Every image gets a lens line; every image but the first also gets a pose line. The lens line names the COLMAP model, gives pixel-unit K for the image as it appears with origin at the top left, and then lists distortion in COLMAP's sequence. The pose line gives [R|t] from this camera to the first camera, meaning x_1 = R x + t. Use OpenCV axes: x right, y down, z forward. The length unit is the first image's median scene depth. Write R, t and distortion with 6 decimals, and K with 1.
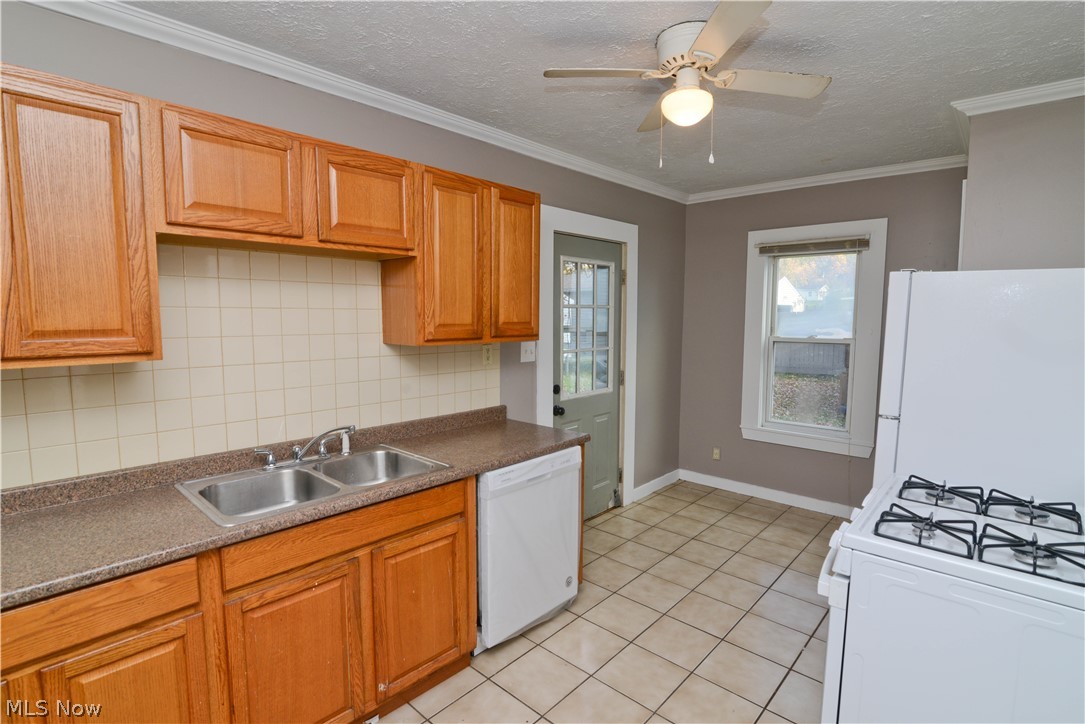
lens RADIAL K [[527.7, 0, 533.3], [0, 527.7, 361.2], [0, 0, 1]] dist [-0.011813, -0.000112]
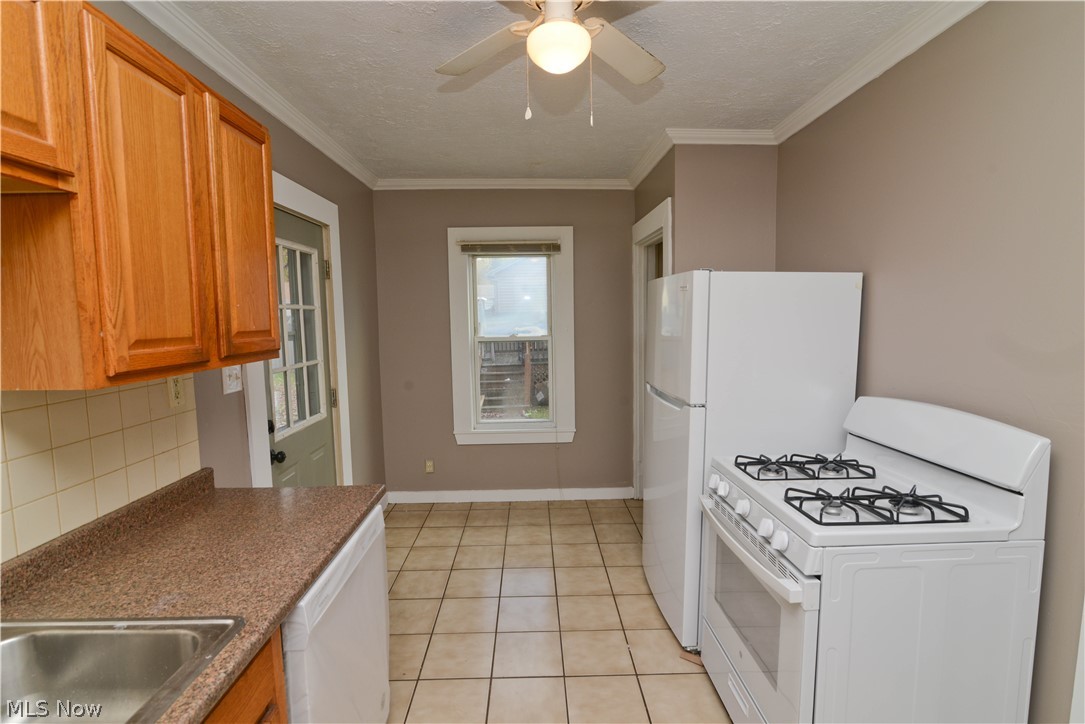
lens RADIAL K [[517.3, 0, 543.9], [0, 517.3, 363.2], [0, 0, 1]] dist [-0.016760, -0.000464]
pose [[0.710964, -0.079719, 0.698696, -0.178457], [0.079409, 0.996300, 0.032872, -0.025407], [-0.698731, 0.032112, 0.714663, 0.290106]]
